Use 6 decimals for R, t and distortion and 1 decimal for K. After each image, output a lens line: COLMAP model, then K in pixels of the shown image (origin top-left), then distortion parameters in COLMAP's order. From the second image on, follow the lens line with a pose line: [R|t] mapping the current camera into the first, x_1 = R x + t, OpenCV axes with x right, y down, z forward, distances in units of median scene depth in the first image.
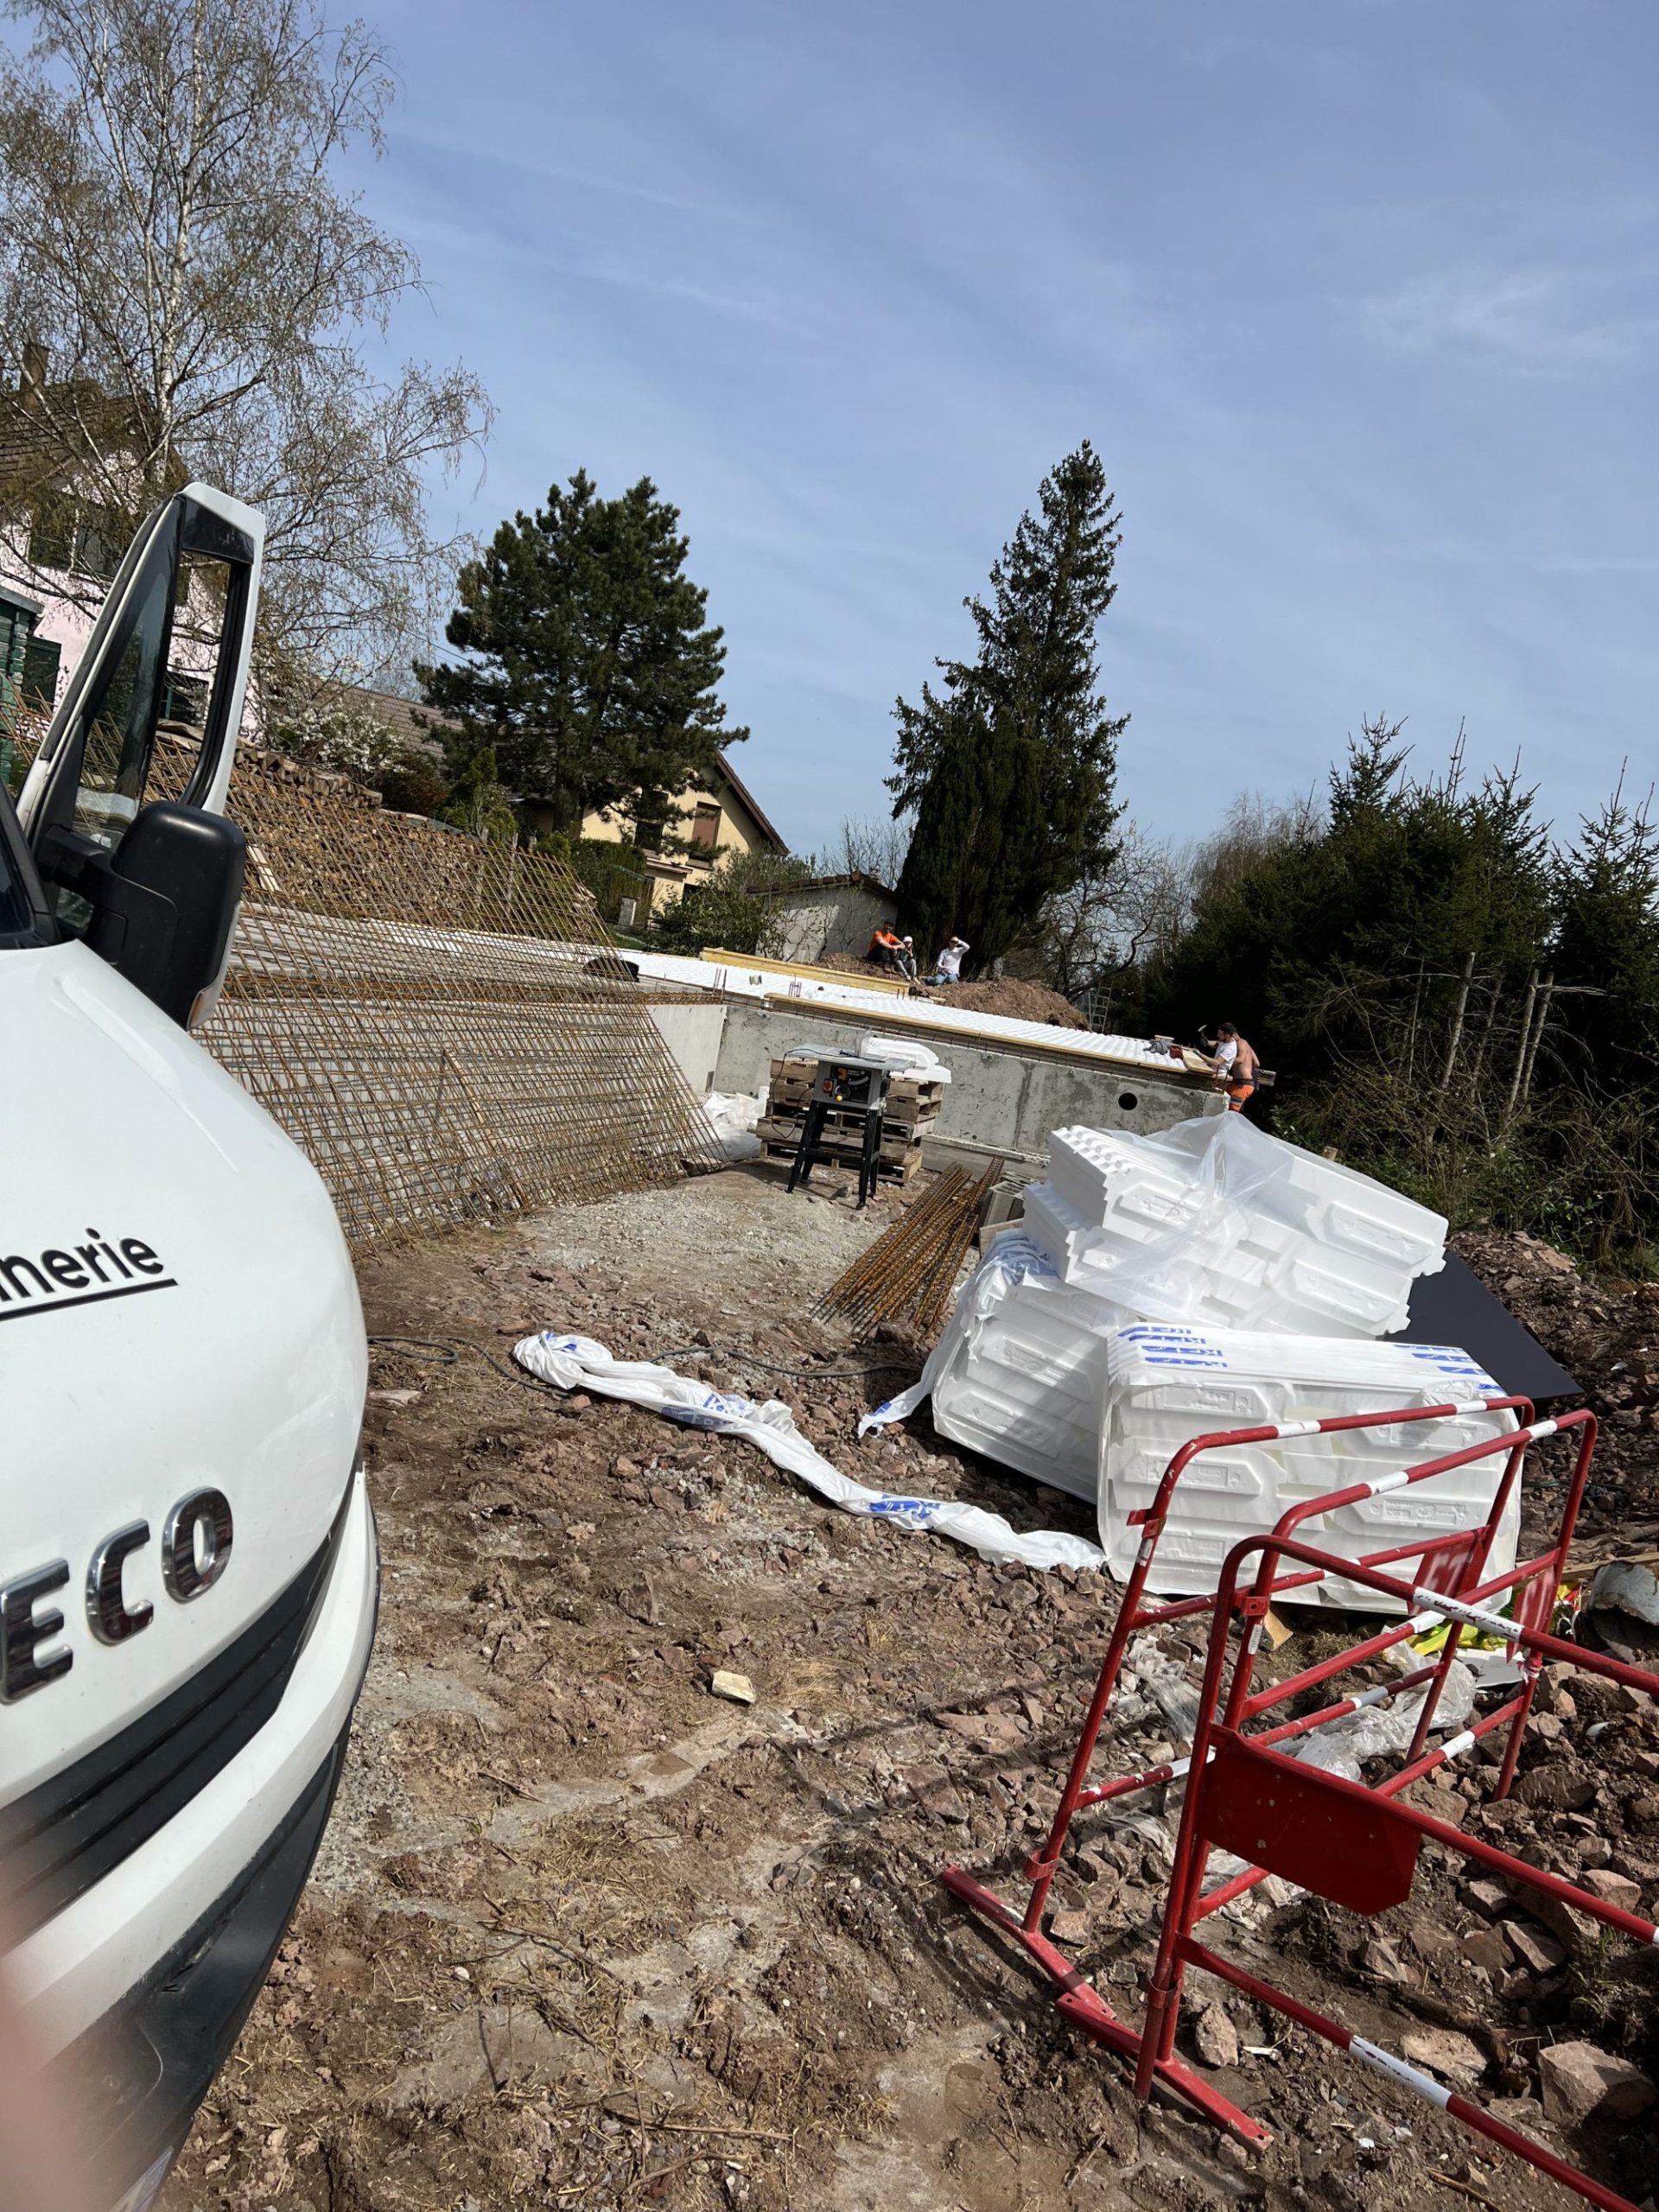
lens RADIAL K [[1660.3, 0, 829.5], [0, 1660.3, 1106.0], [0, 0, 1]] dist [0.053605, -0.063423]
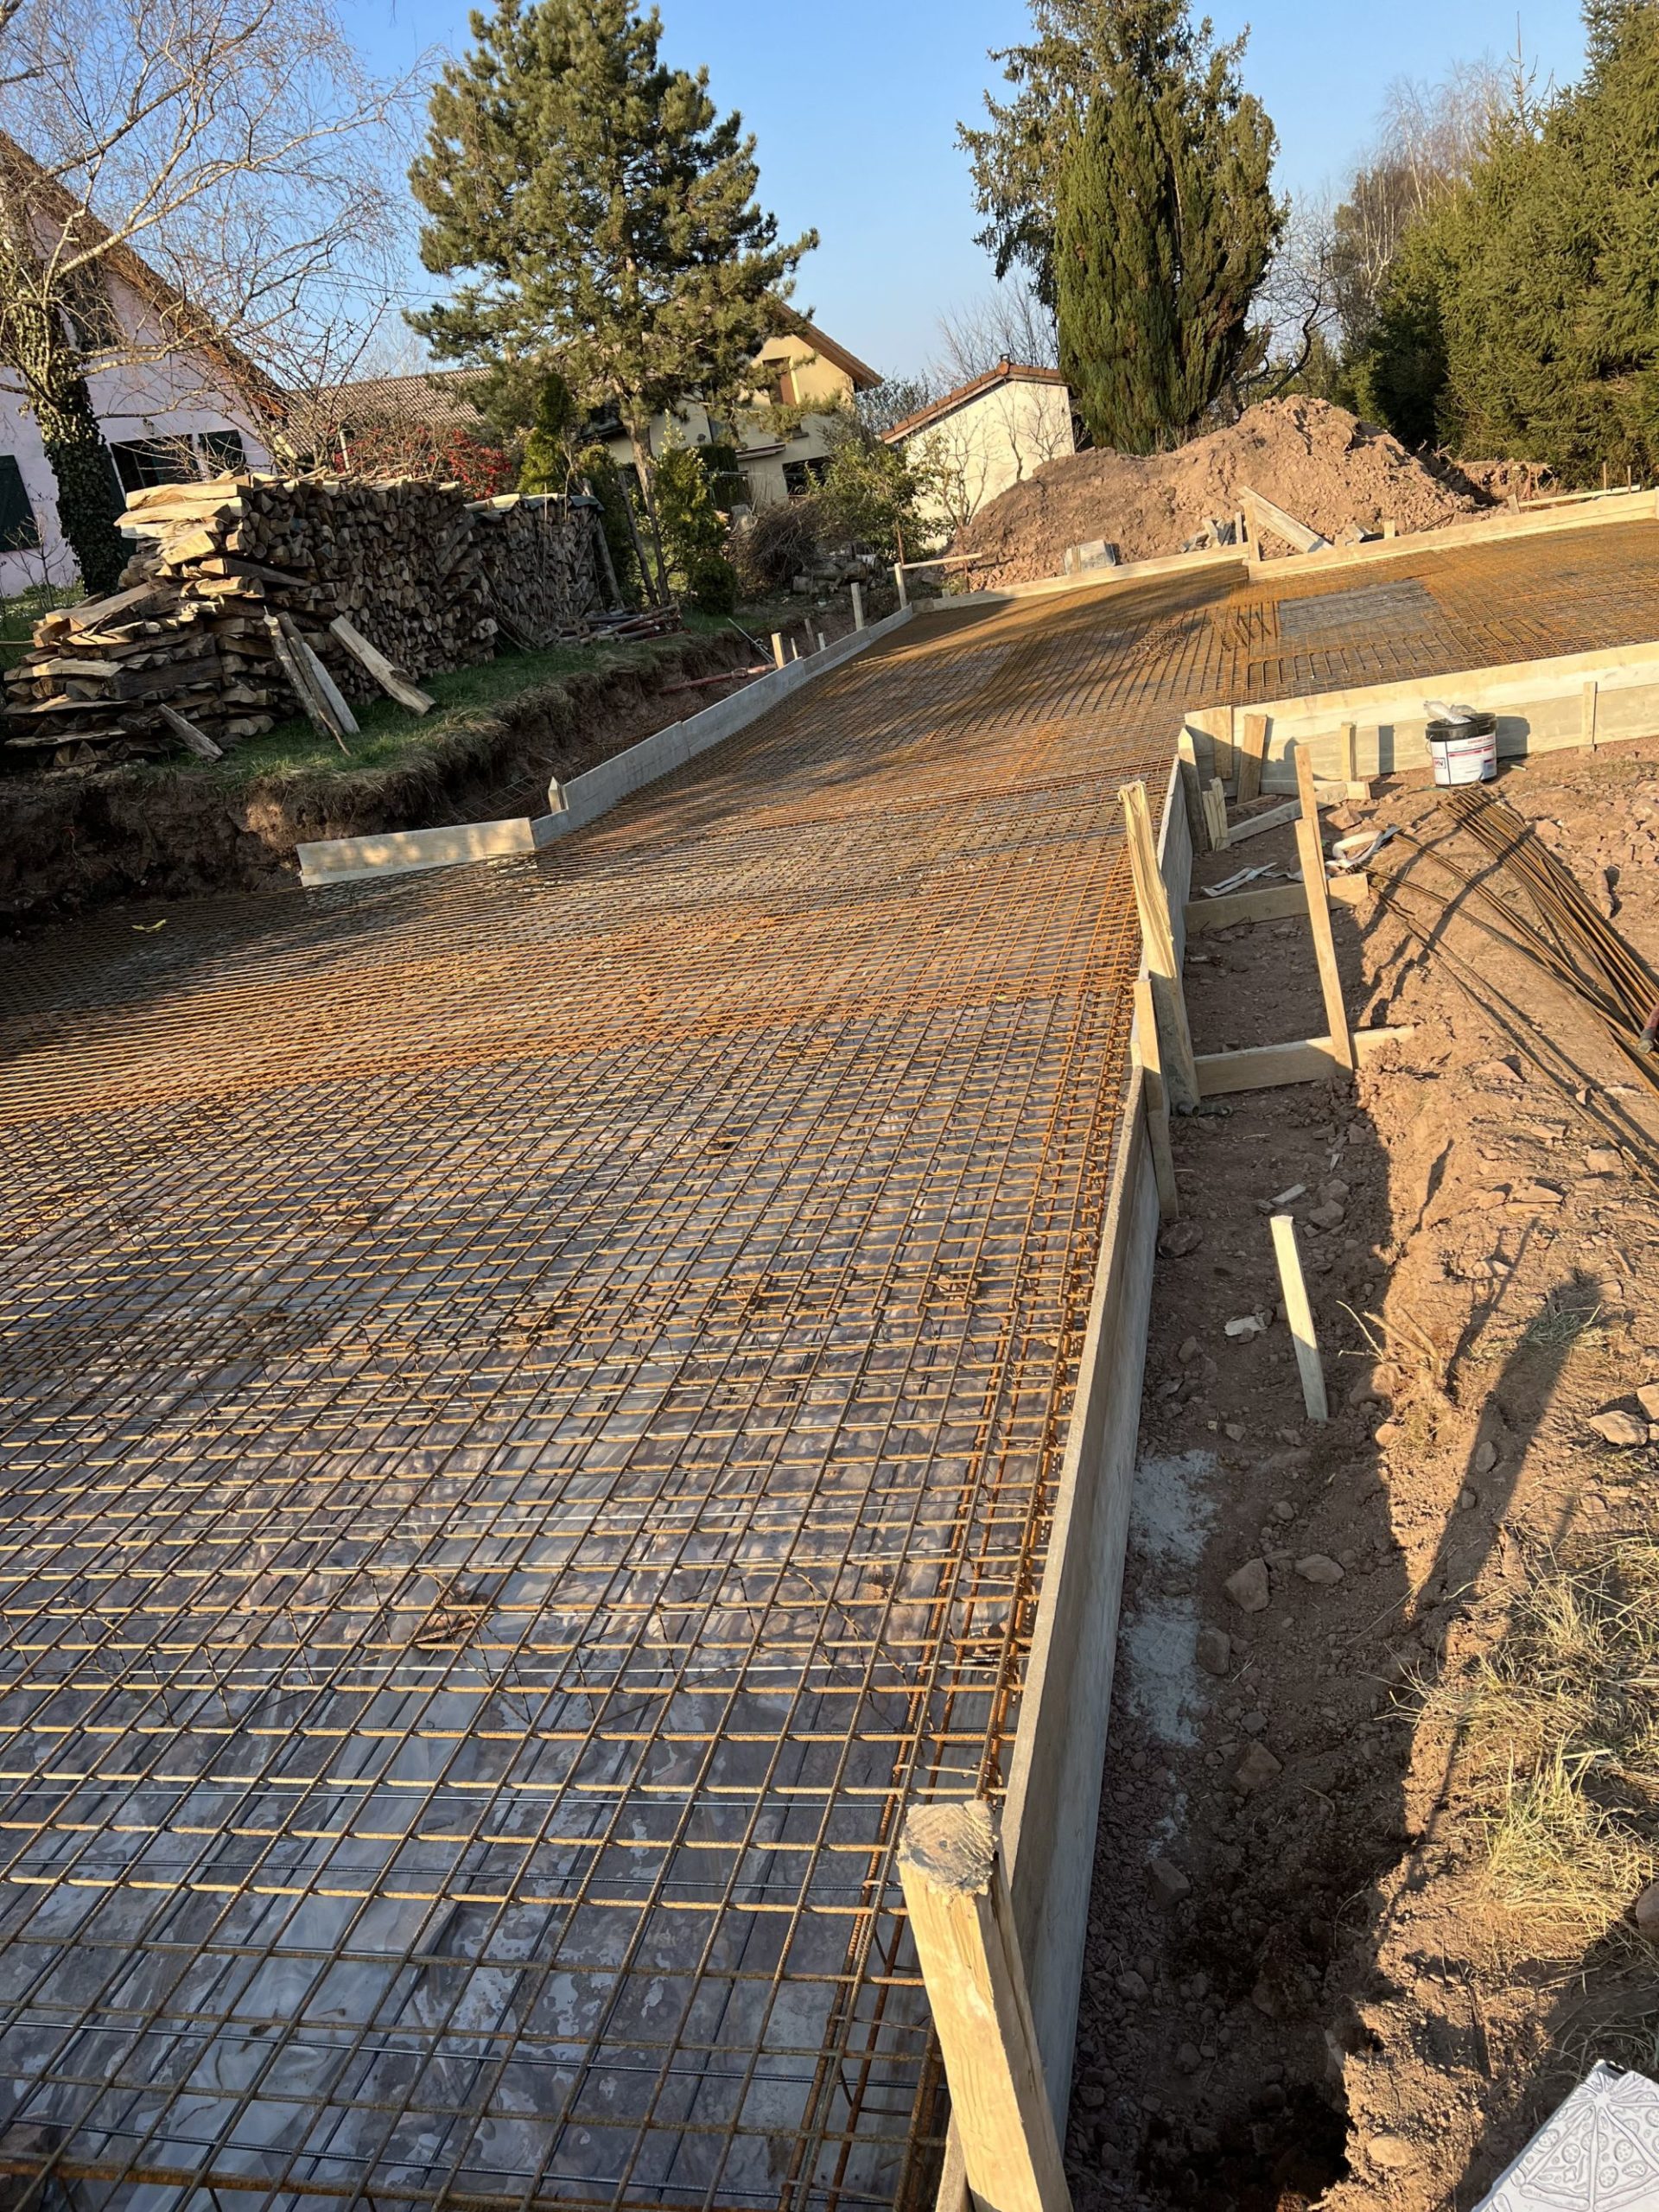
lens RADIAL K [[1660.3, 0, 829.5], [0, 1660.3, 1106.0], [0, 0, 1]] dist [0.053605, -0.063423]
pose [[0.934715, -0.316826, -0.161025, -0.042998], [0.347420, 0.910026, 0.226170, -0.026219], [0.074881, -0.267348, 0.960686, 0.121907]]
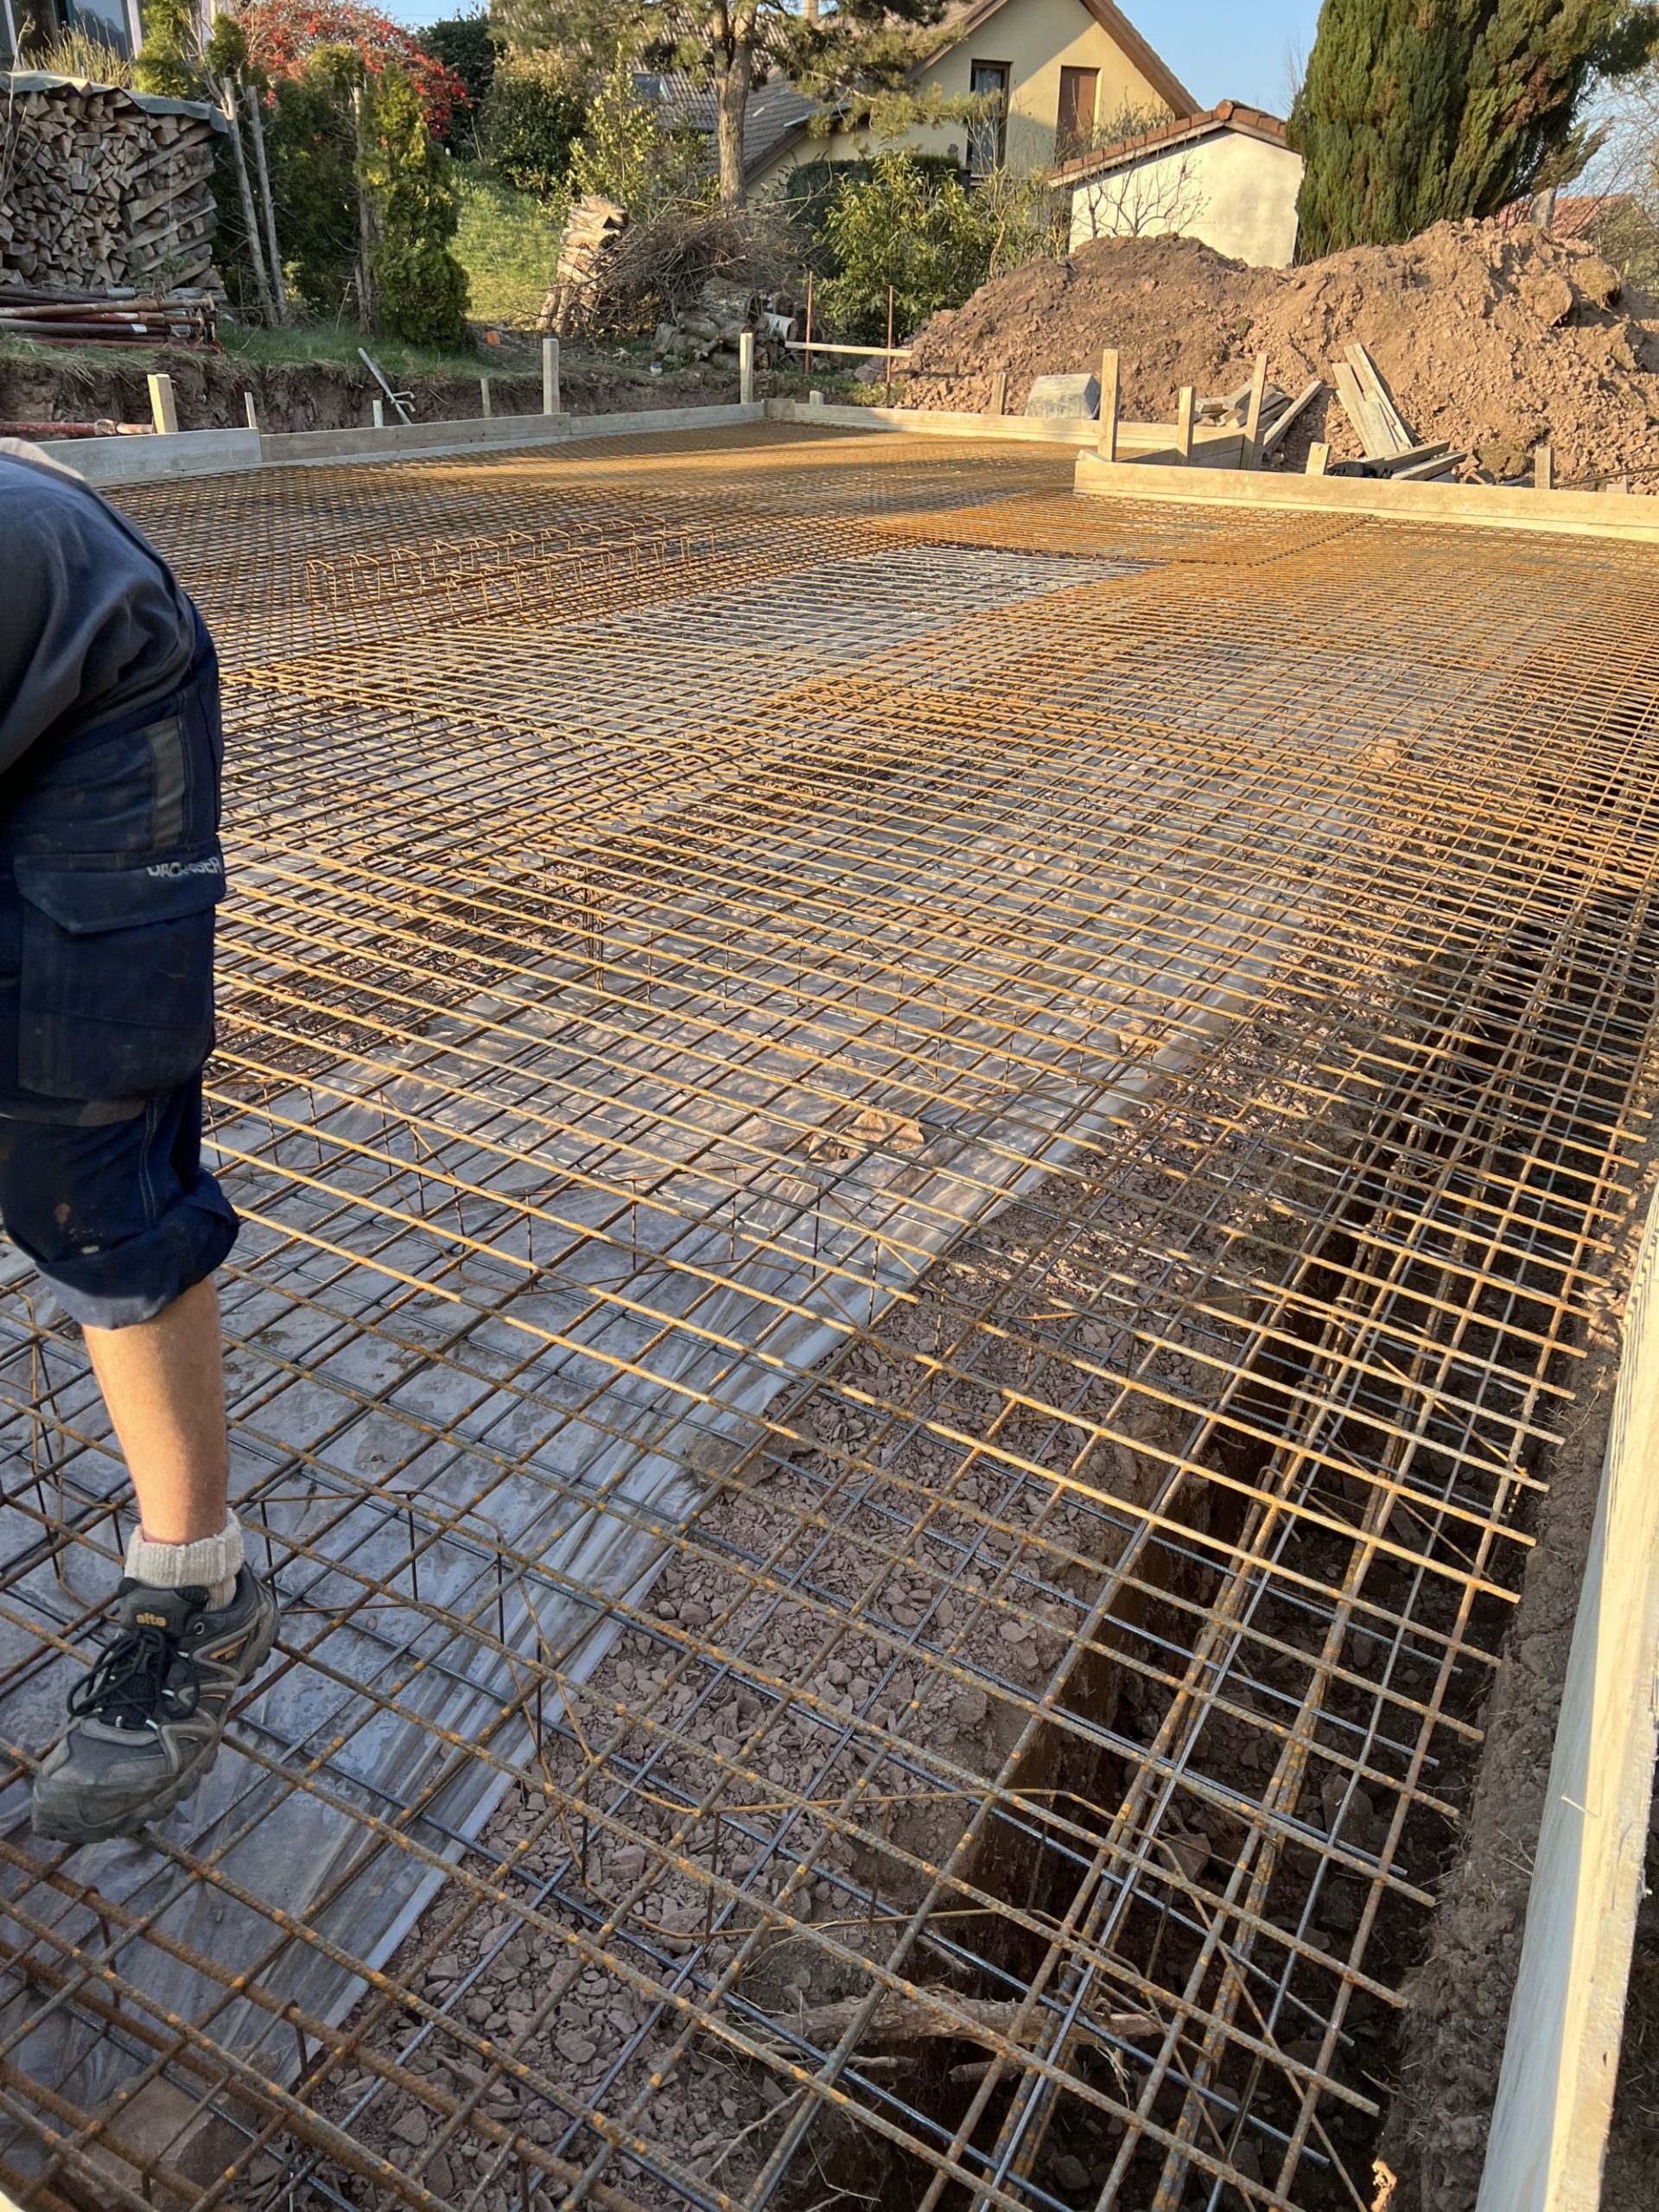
lens RADIAL K [[1660.3, 0, 829.5], [0, 1660.3, 1106.0], [0, 0, 1]] dist [0.053605, -0.063423]
pose [[0.939720, -0.001688, -0.341940, 0.088925], [0.112503, 0.945841, 0.304511, -0.006788], [0.322907, -0.324625, 0.889016, 0.341584]]
